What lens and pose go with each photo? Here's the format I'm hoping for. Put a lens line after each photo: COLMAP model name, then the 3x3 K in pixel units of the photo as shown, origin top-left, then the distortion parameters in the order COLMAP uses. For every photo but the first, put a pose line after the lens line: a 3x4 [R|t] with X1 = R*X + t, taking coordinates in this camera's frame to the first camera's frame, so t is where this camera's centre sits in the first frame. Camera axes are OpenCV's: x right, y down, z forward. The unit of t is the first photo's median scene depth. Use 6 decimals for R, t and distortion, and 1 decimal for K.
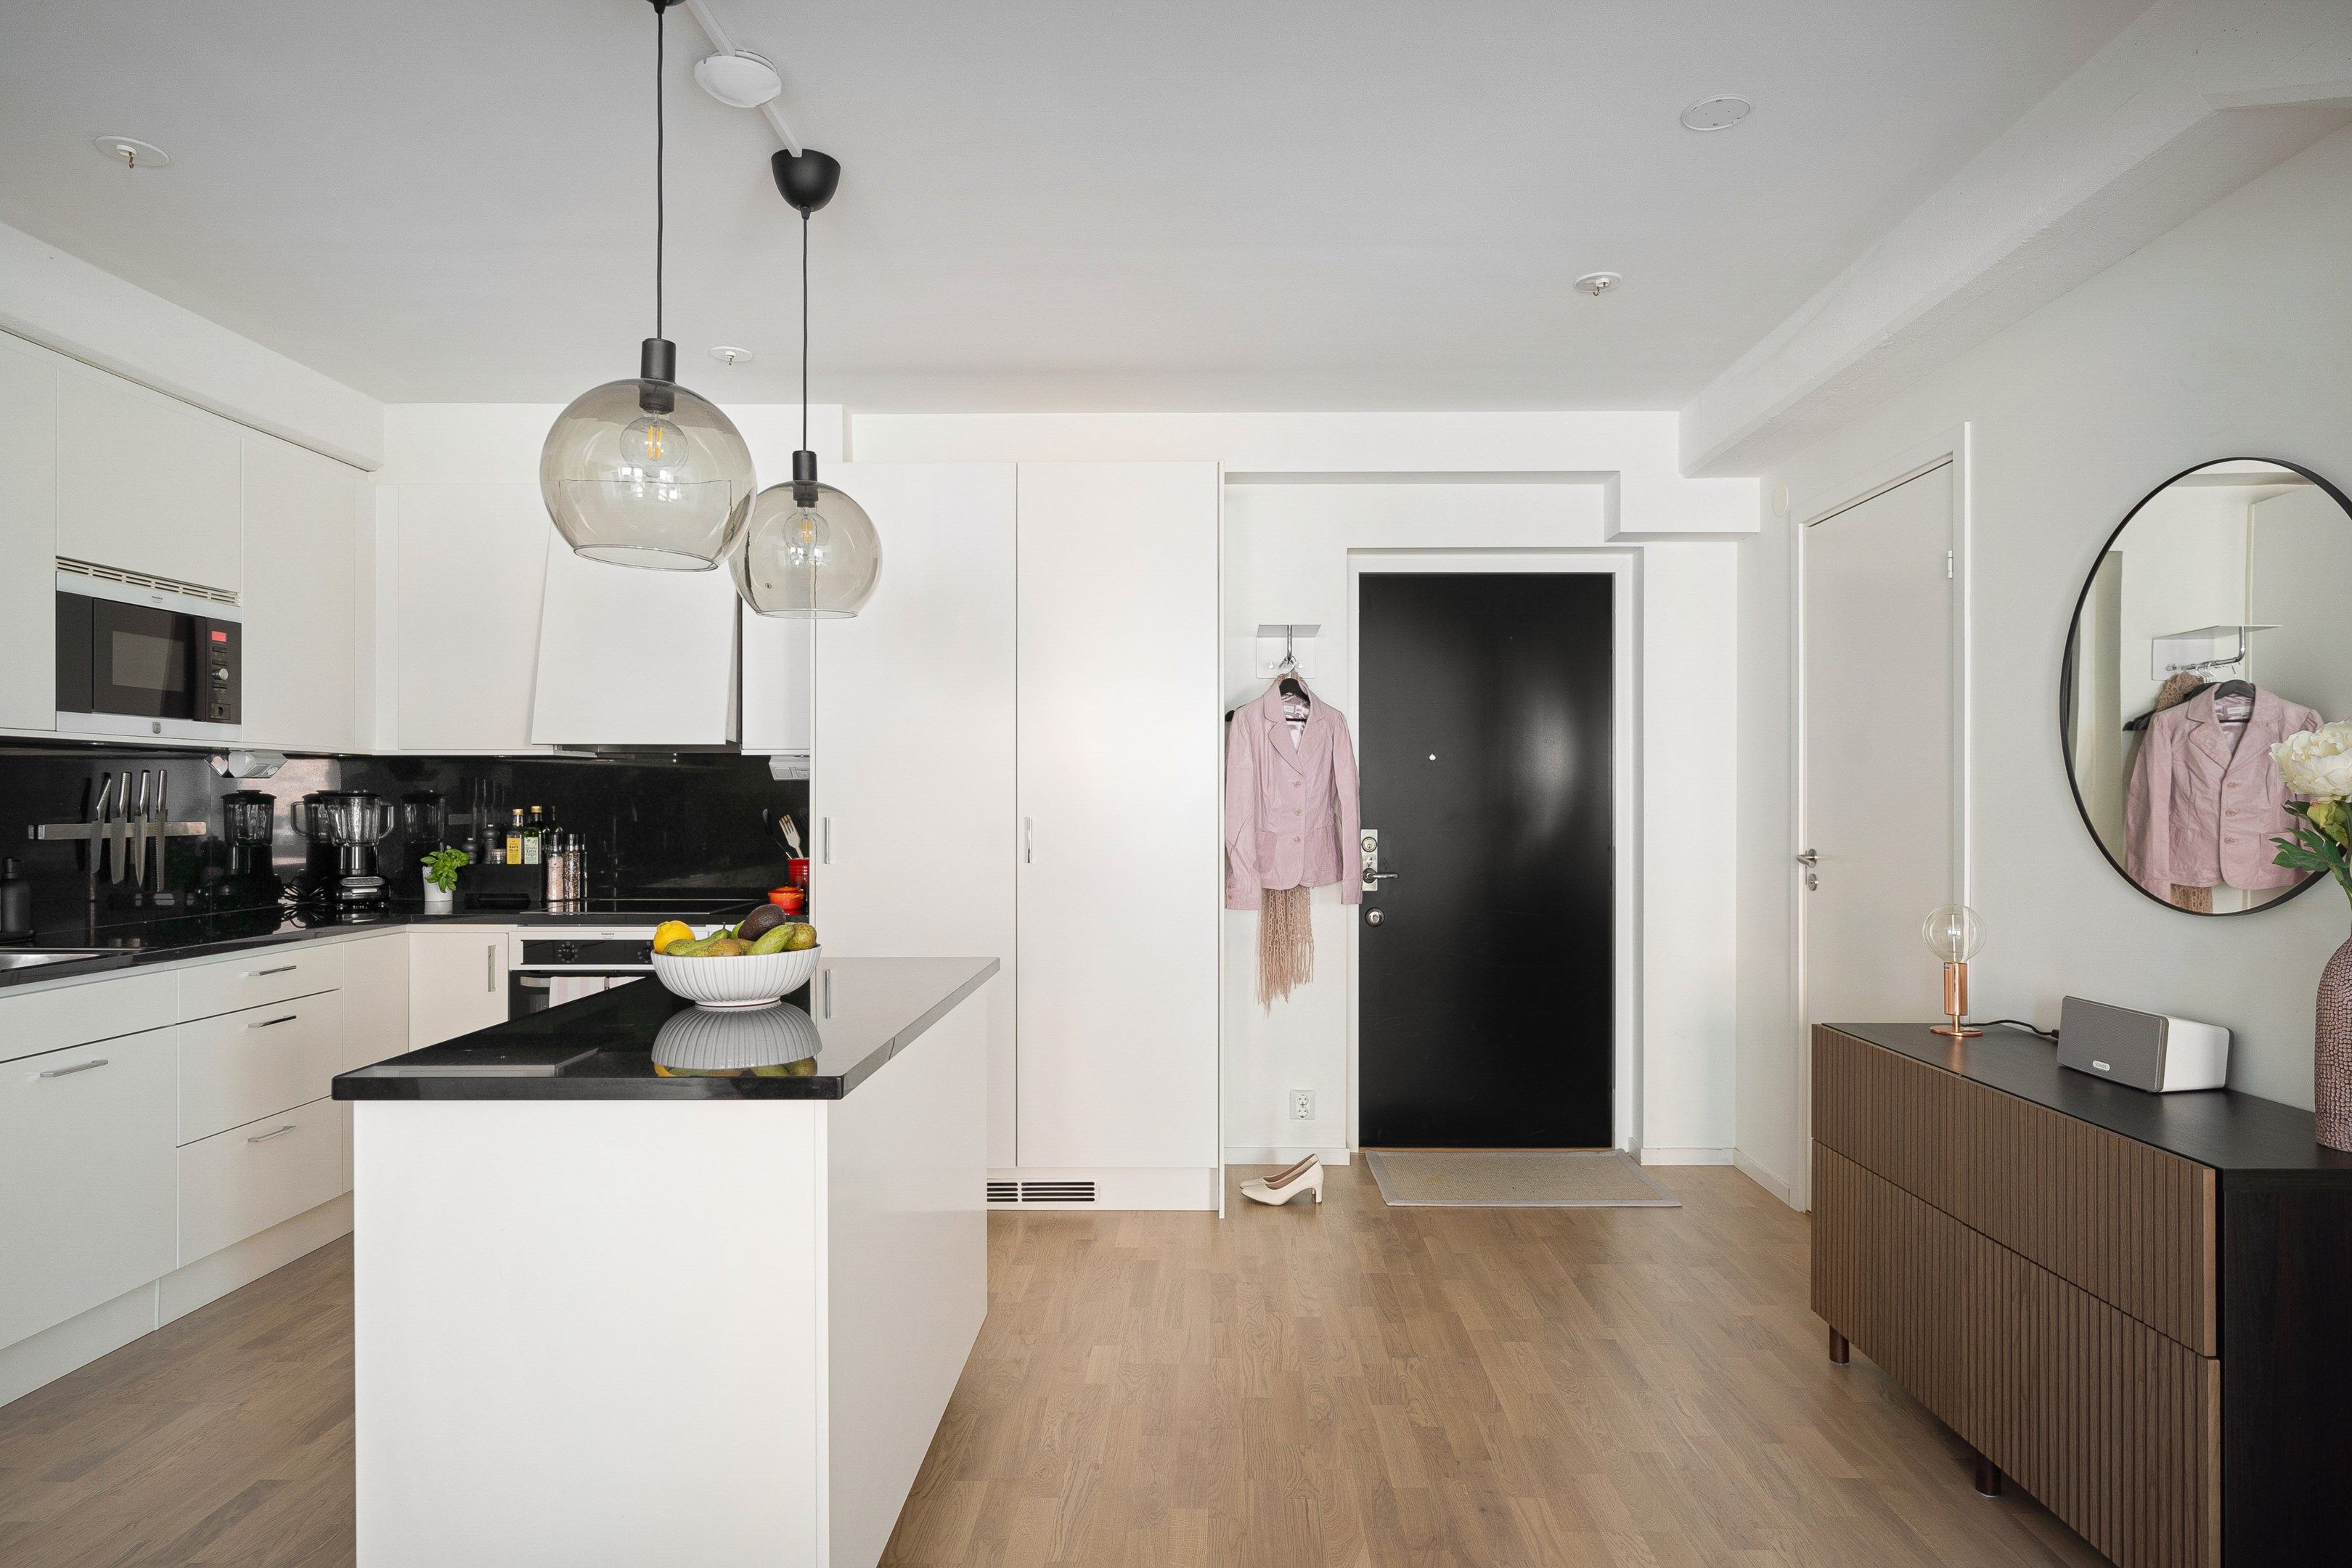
lens RADIAL K [[1354.1, 0, 1224.3], [0, 1354.1, 797.7], [0, 0, 1]] dist [-0.011215, -0.000647]
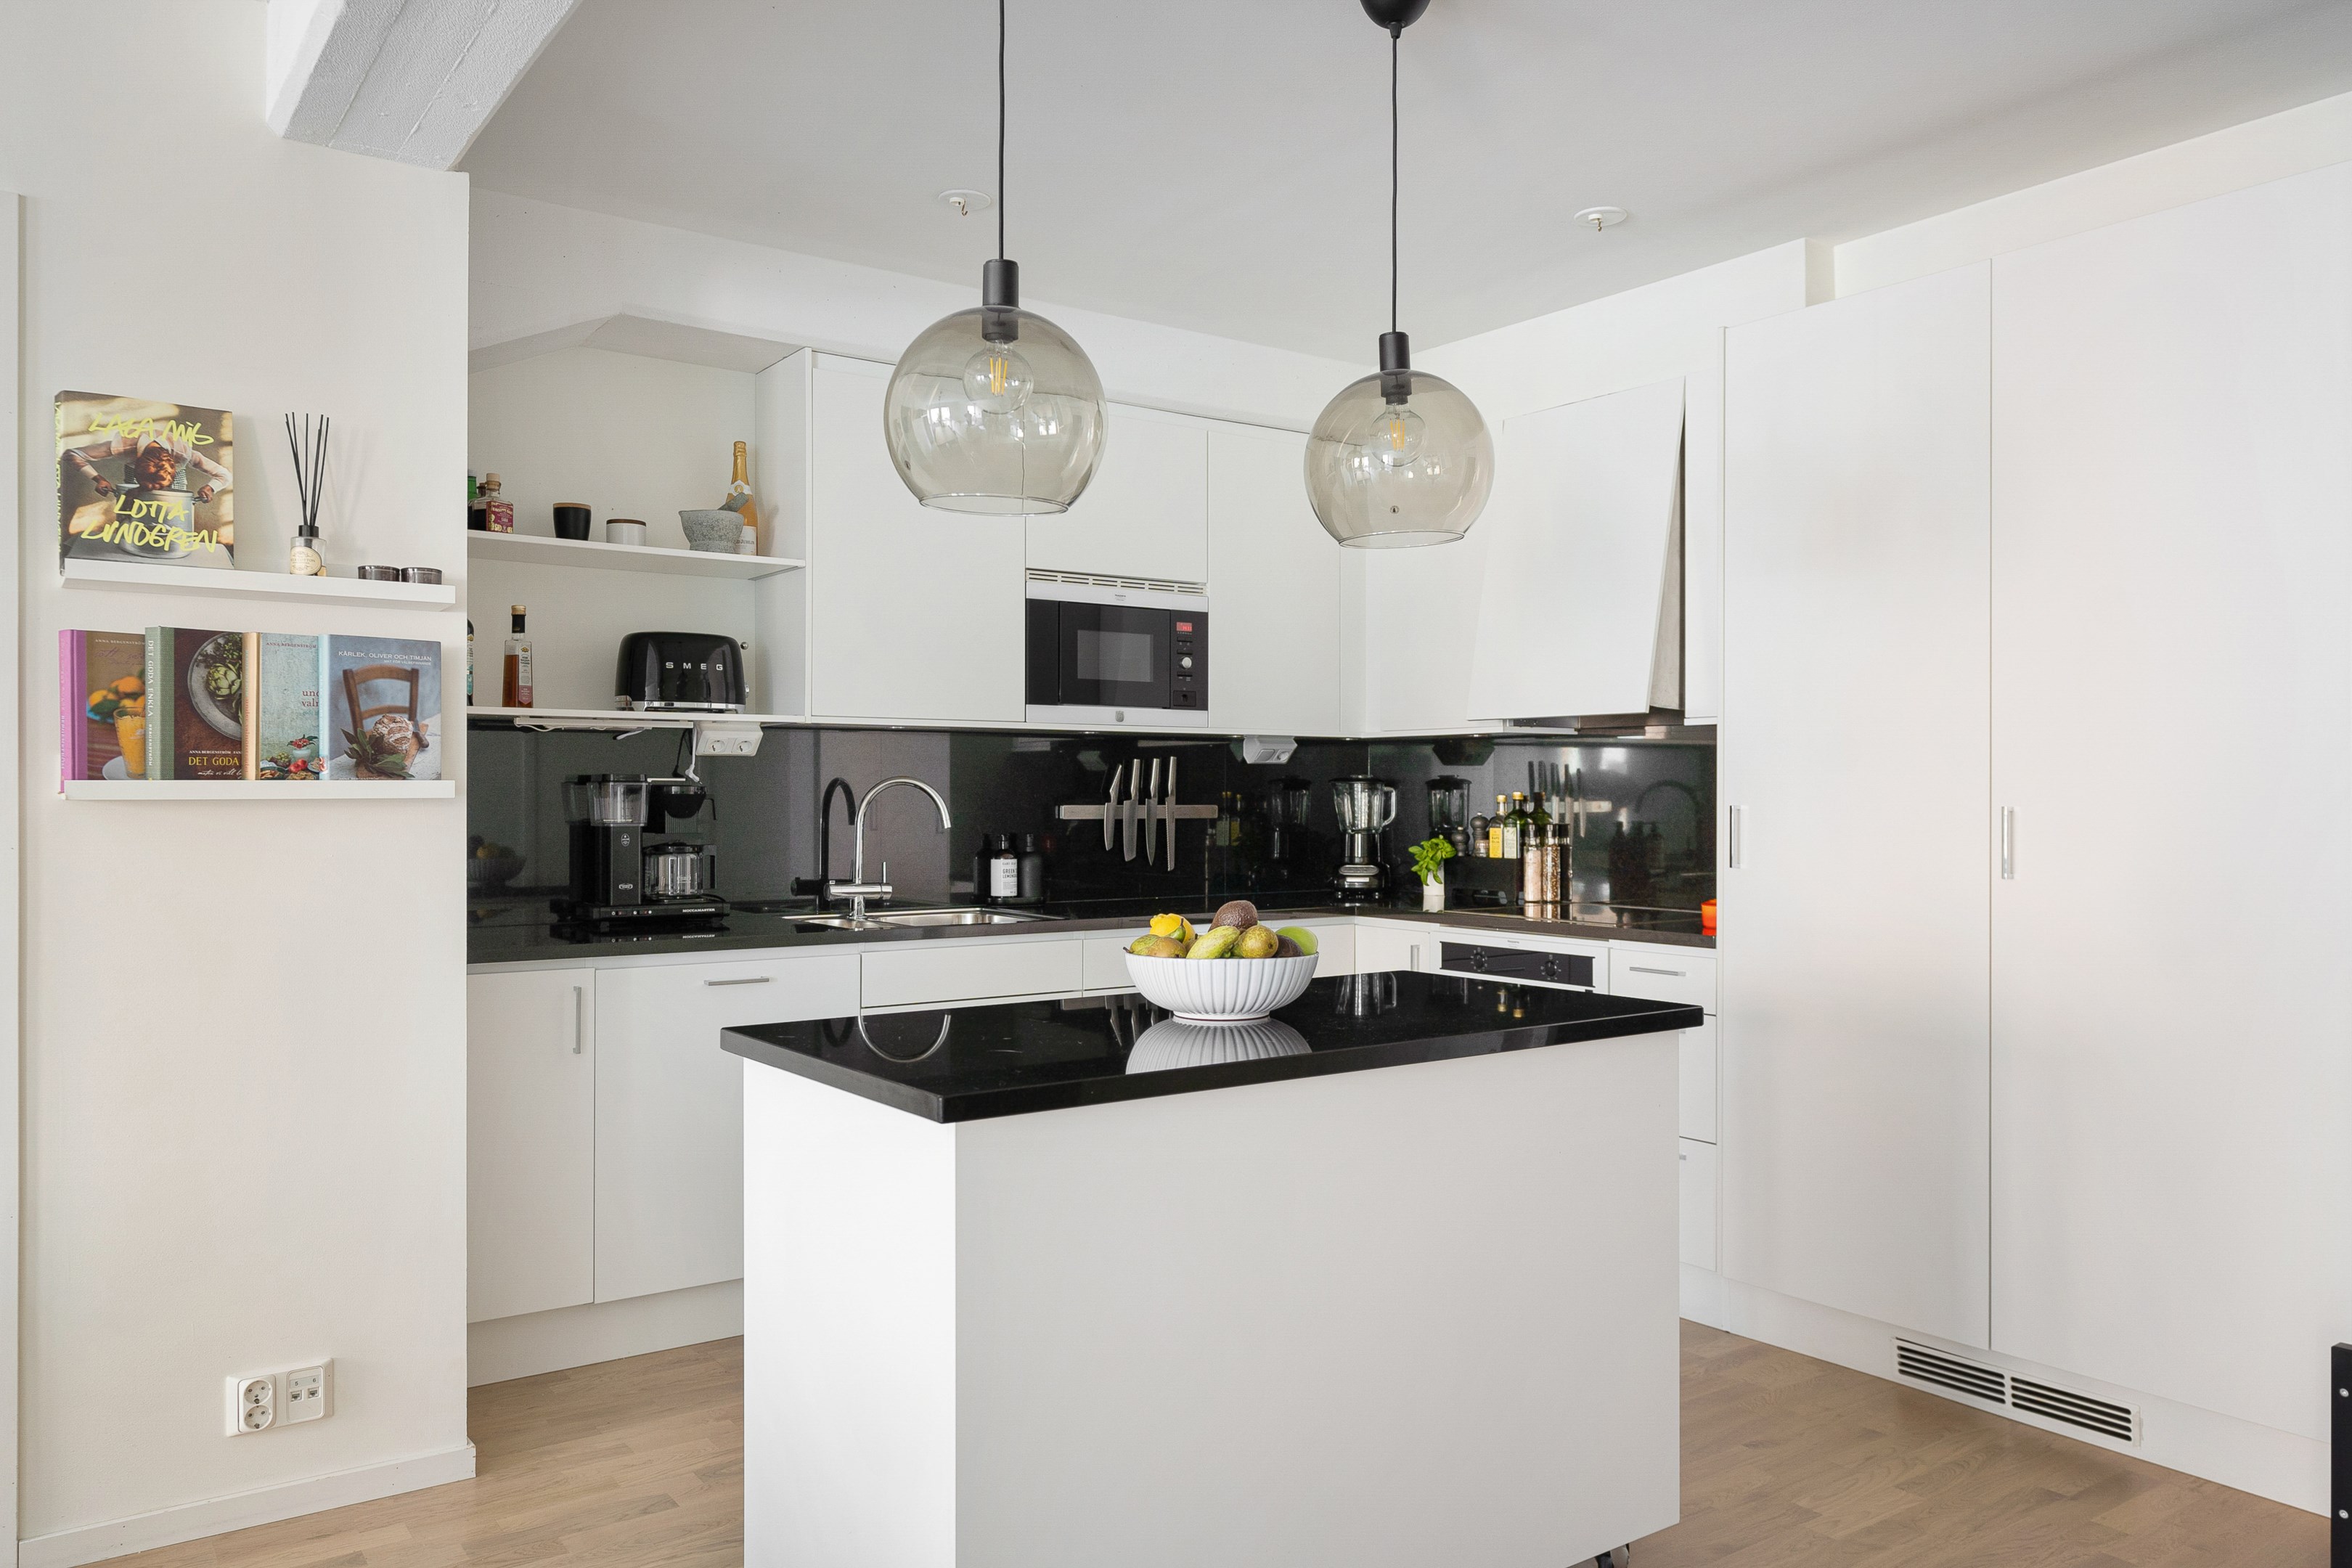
lens RADIAL K [[1678.0, 0, 1169.4], [0, 1678.0, 788.6], [0, 0, 1]] dist [-0.005026, -0.002712]
pose [[0.572884, -0.001513, -0.819635, 0.281809], [-0.000096, 0.999998, -0.001913, 0.007184], [0.819636, 0.001175, 0.572883, 0.224232]]
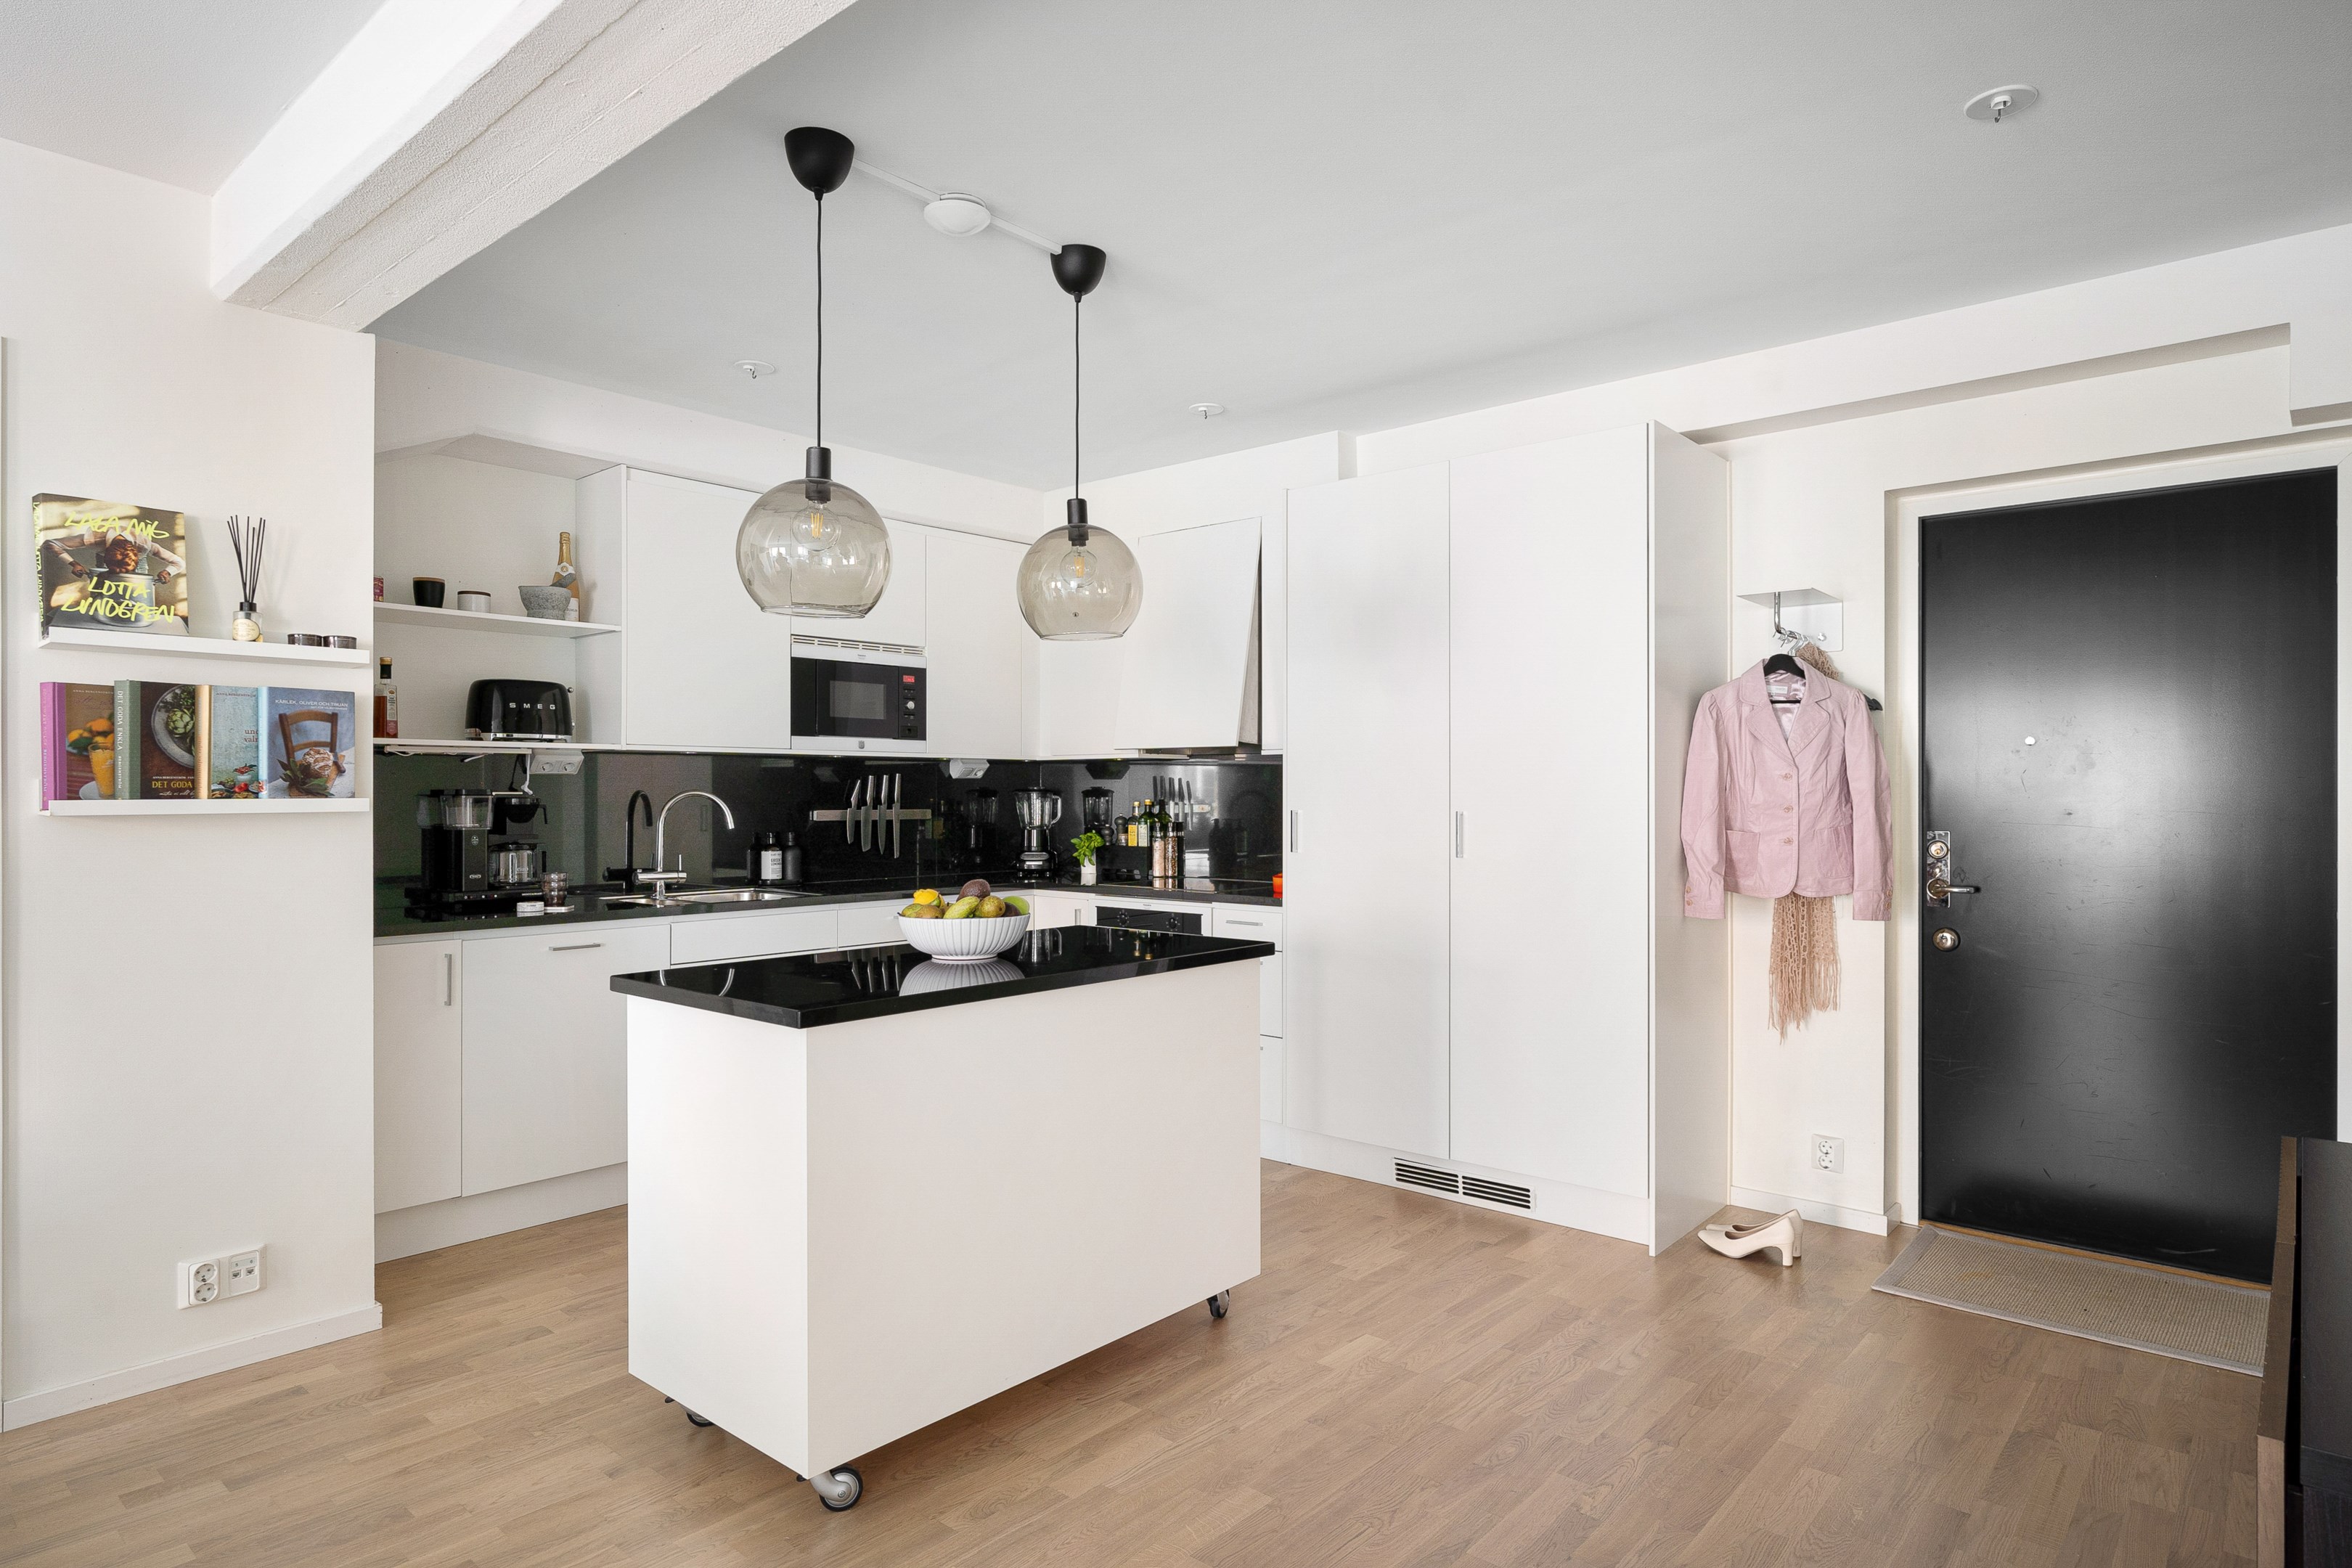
lens RADIAL K [[1324.6, 0, 1181.1], [0, 1324.6, 792.1], [0, 0, 1]] dist [-0.009126, 0.001971]
pose [[0.751315, -0.000716, -0.659943, 0.353033], [0.001119, 0.999999, 0.000190, -0.000569], [0.659943, -0.000881, 0.751315, 0.128210]]
